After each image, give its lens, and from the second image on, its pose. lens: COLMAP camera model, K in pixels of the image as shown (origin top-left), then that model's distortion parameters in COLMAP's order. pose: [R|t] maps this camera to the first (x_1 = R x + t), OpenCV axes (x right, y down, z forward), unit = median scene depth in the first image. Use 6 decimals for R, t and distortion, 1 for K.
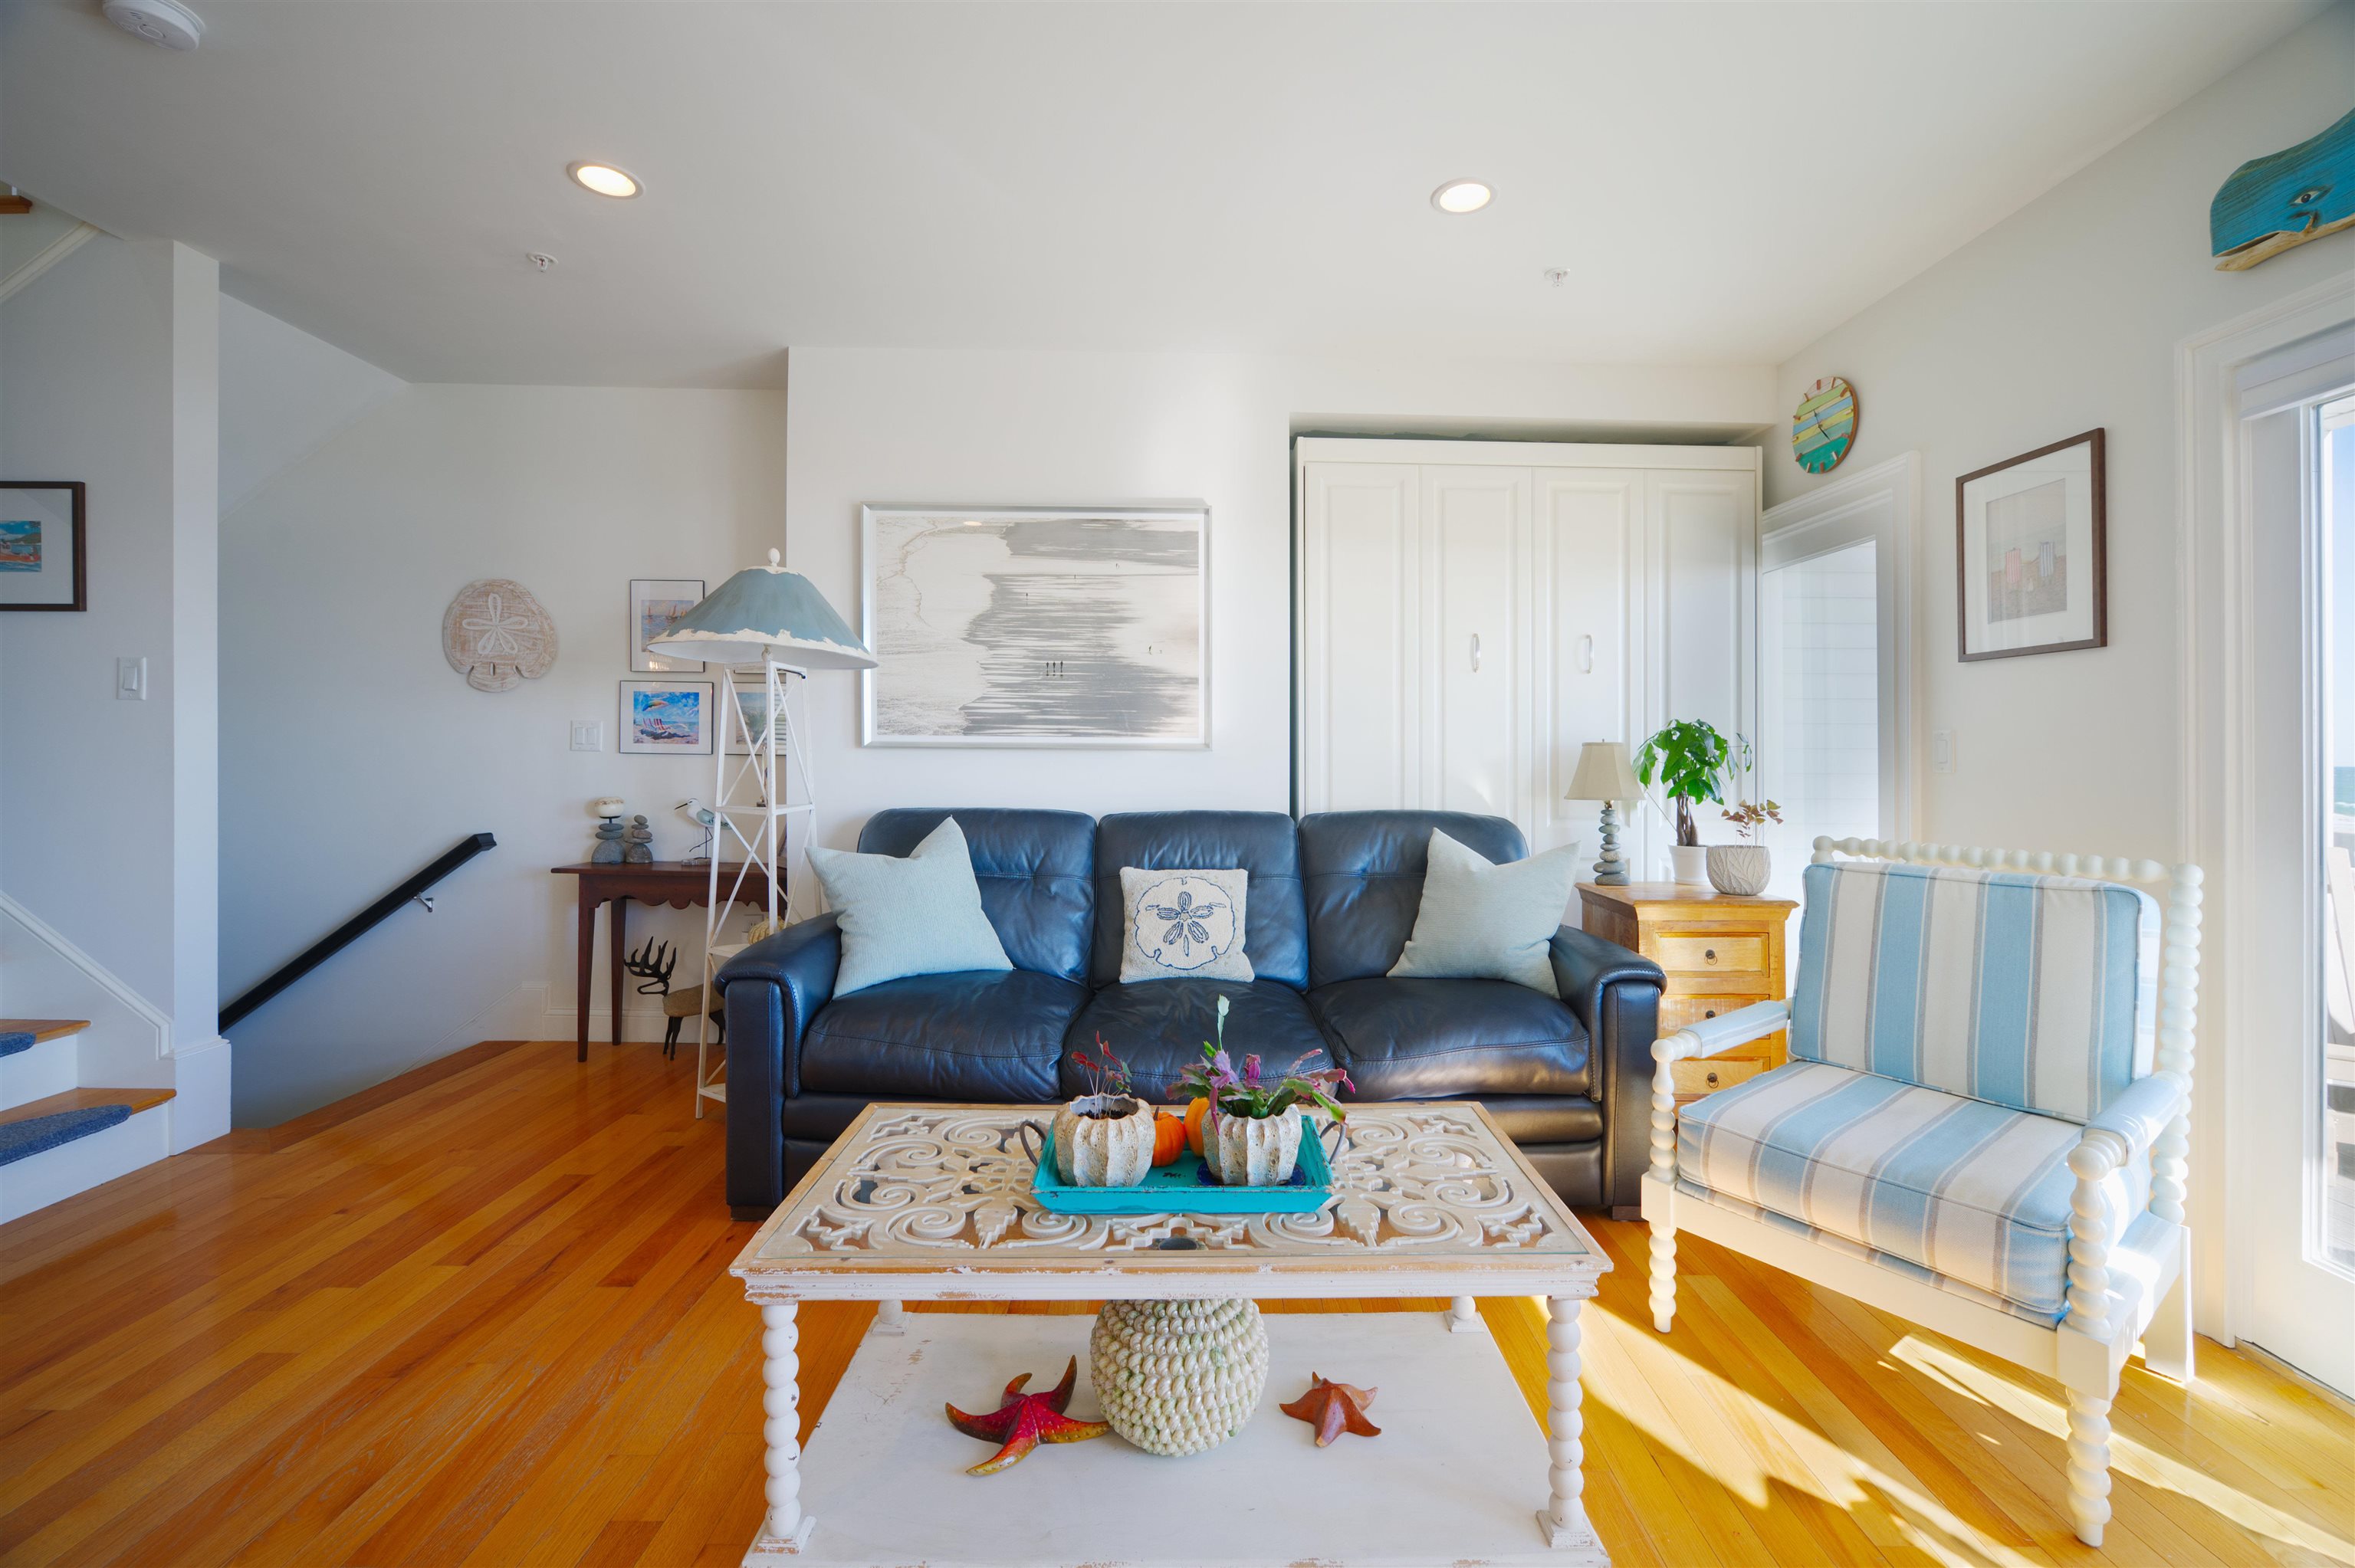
lens RADIAL K [[994.1, 0, 1222.6], [0, 994.1, 764.2], [0, 0, 1]] dist [-0.000864, -0.000563]
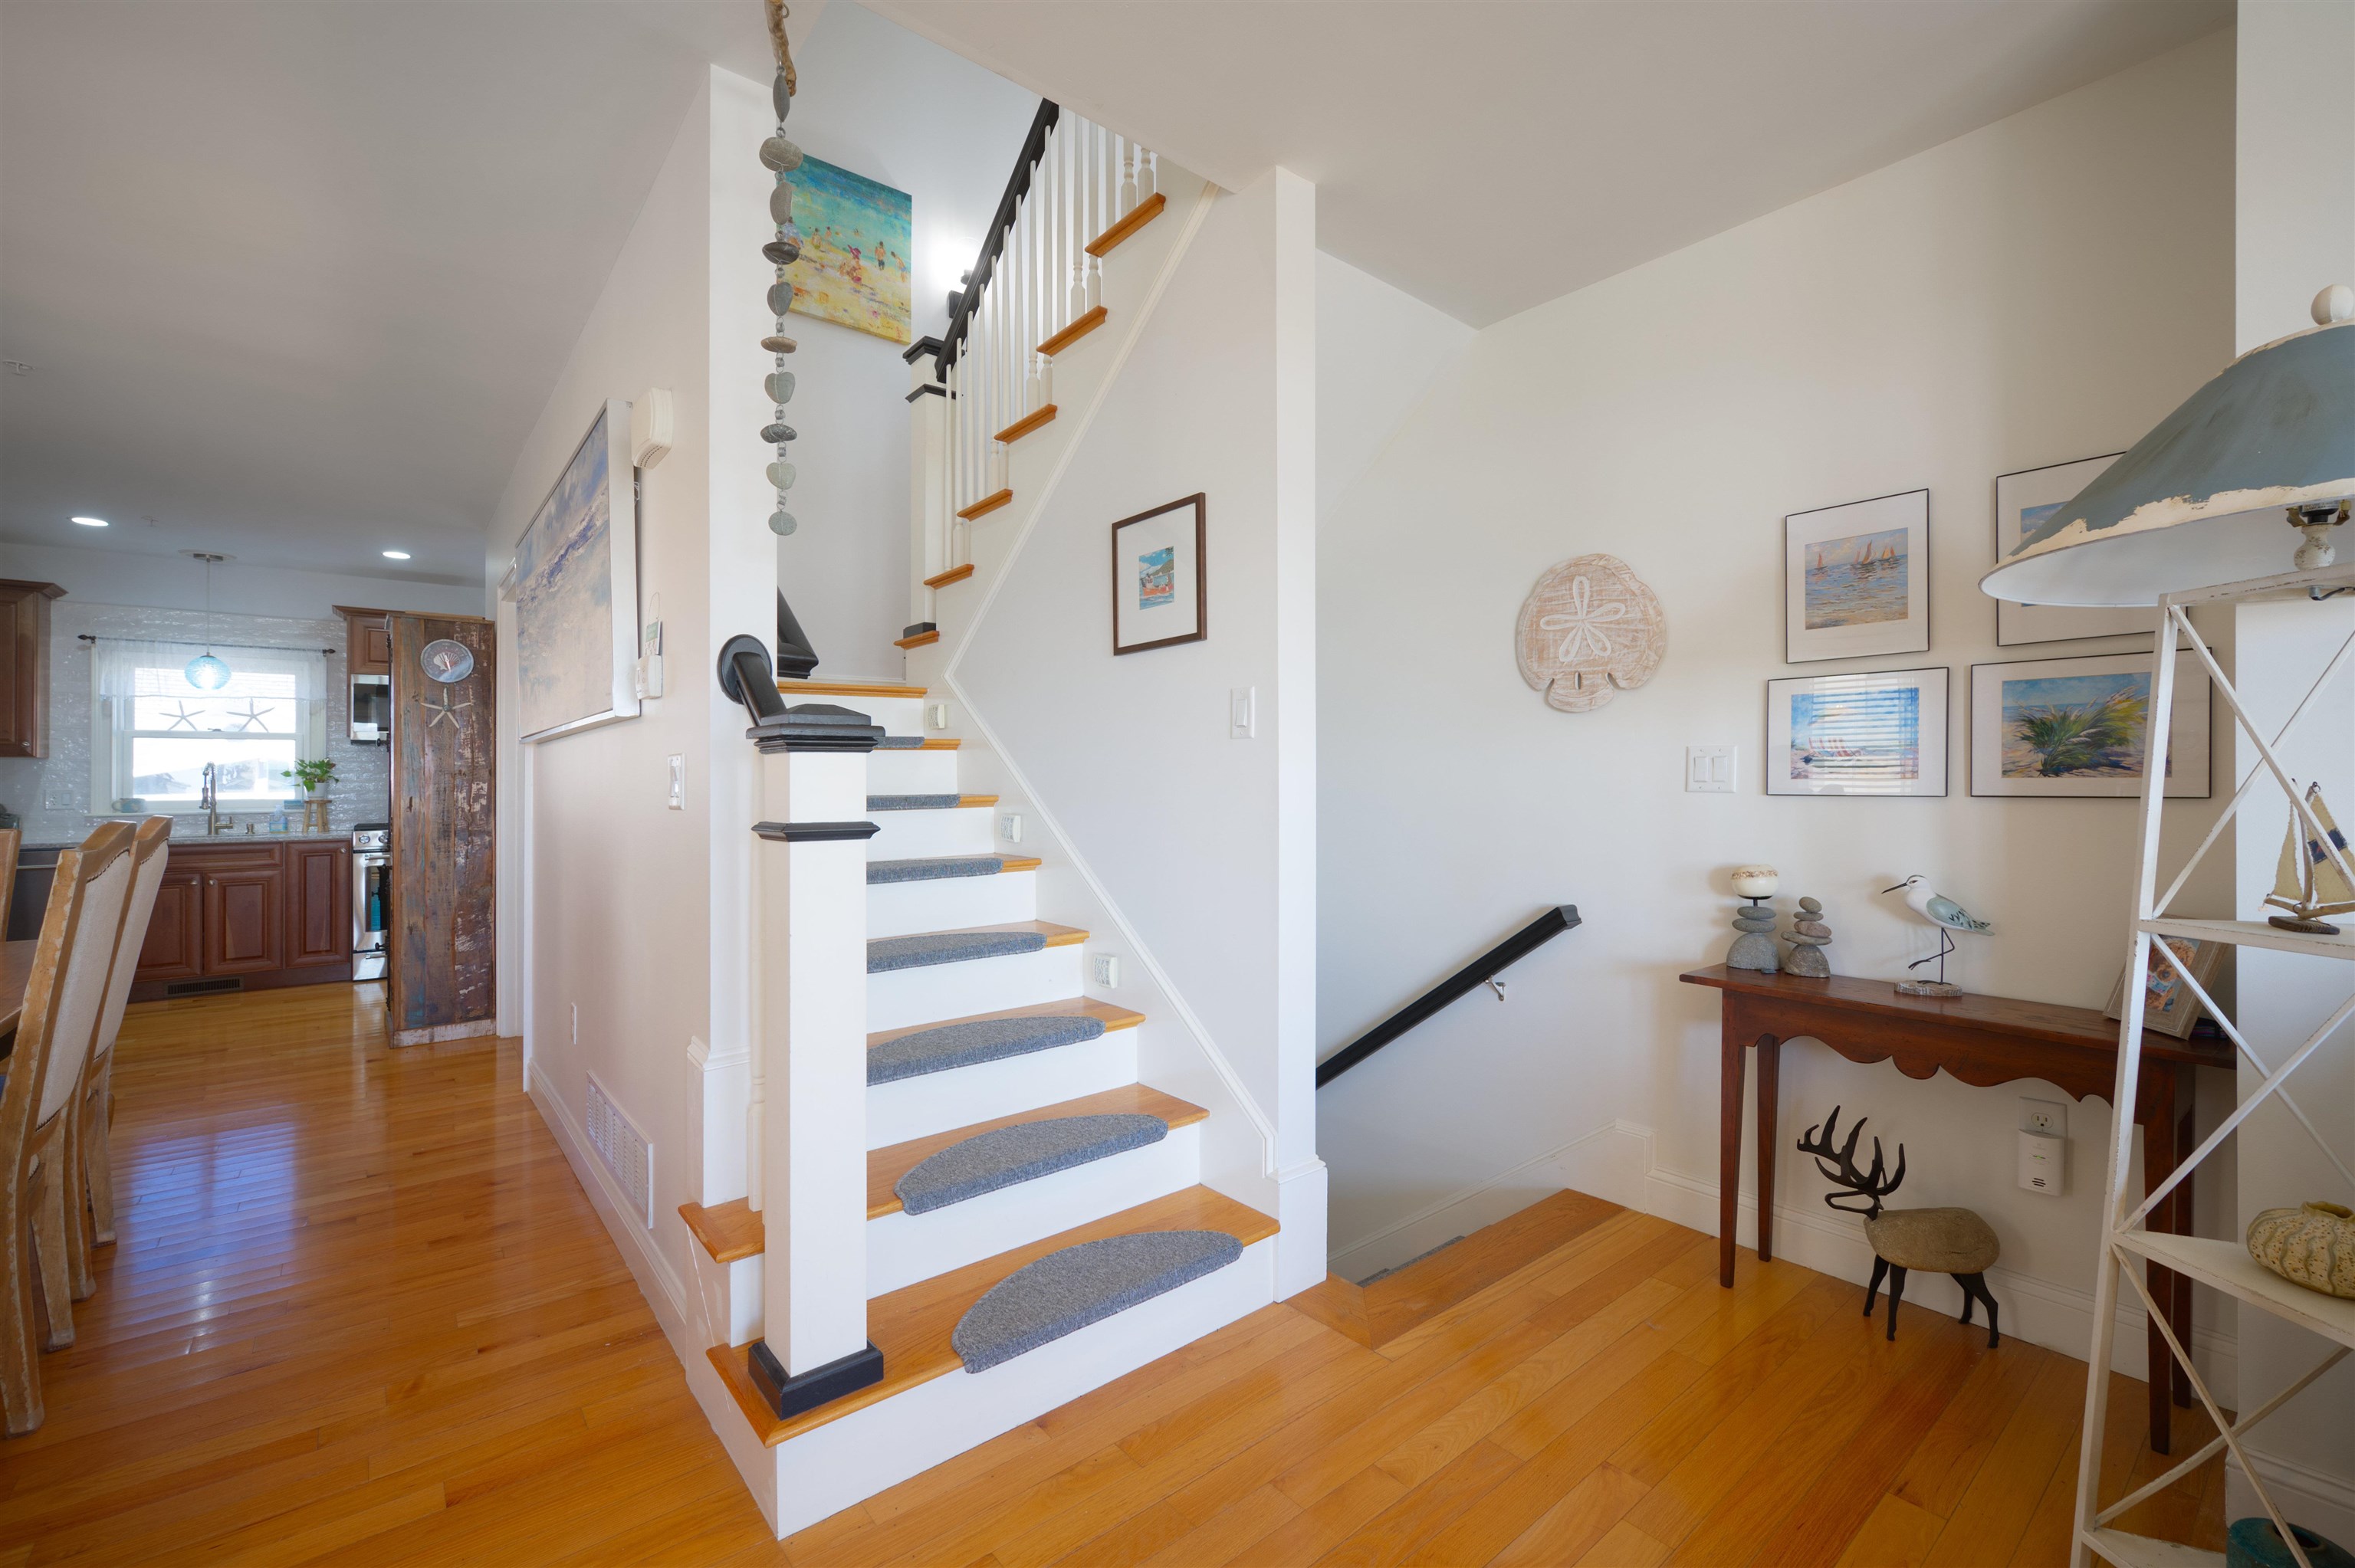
lens RADIAL K [[991.6, 0, 1179.2], [0, 991.6, 774.5], [0, 0, 1]] dist [-0.001083, -0.000174]
pose [[0.622905, -0.022067, -0.781986, -0.352598], [0.000427, 0.999612, -0.027868, -0.007133], [0.782297, 0.017025, 0.622673, 0.323333]]
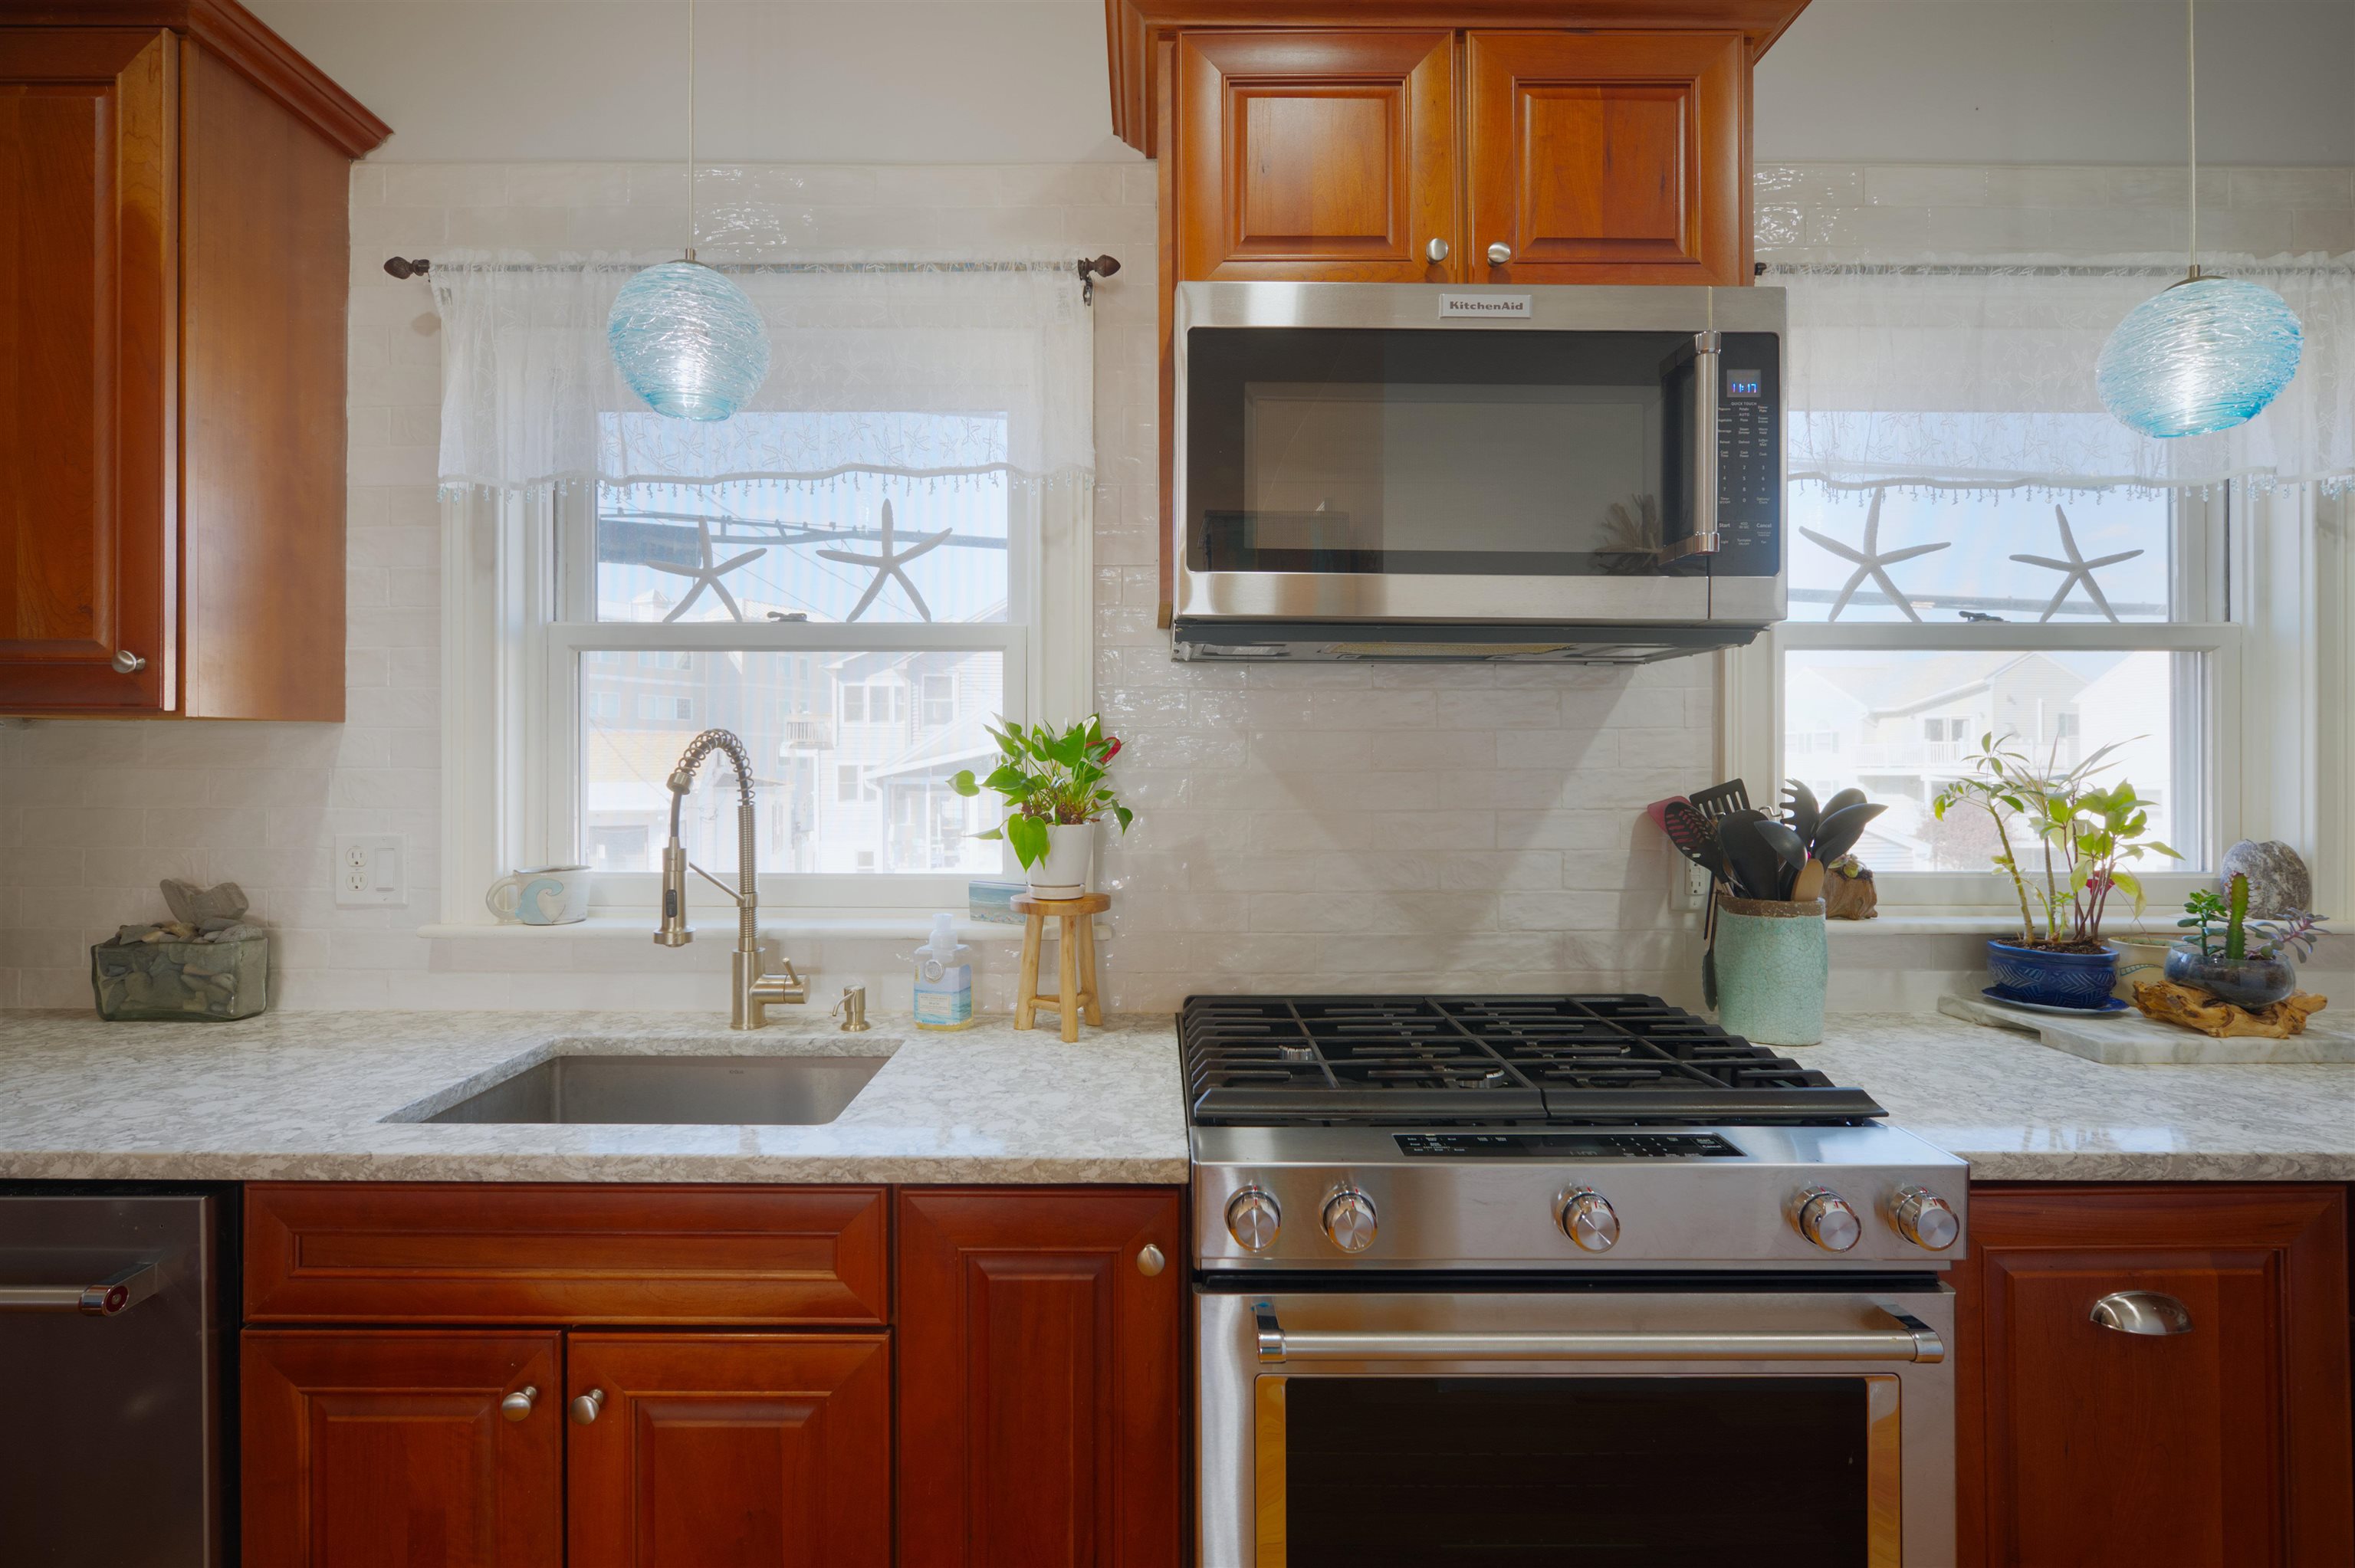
lens RADIAL K [[1057.7, 0, 1119.6], [0, 1057.7, 758.0], [0, 0, 1]] dist [-0.003211, -0.000266]
pose [[-0.043703, -0.015242, -0.998928, -2.194130], [-0.017930, 0.999735, -0.014470, -0.060540], [0.998884, 0.017278, -0.043965, 0.265831]]
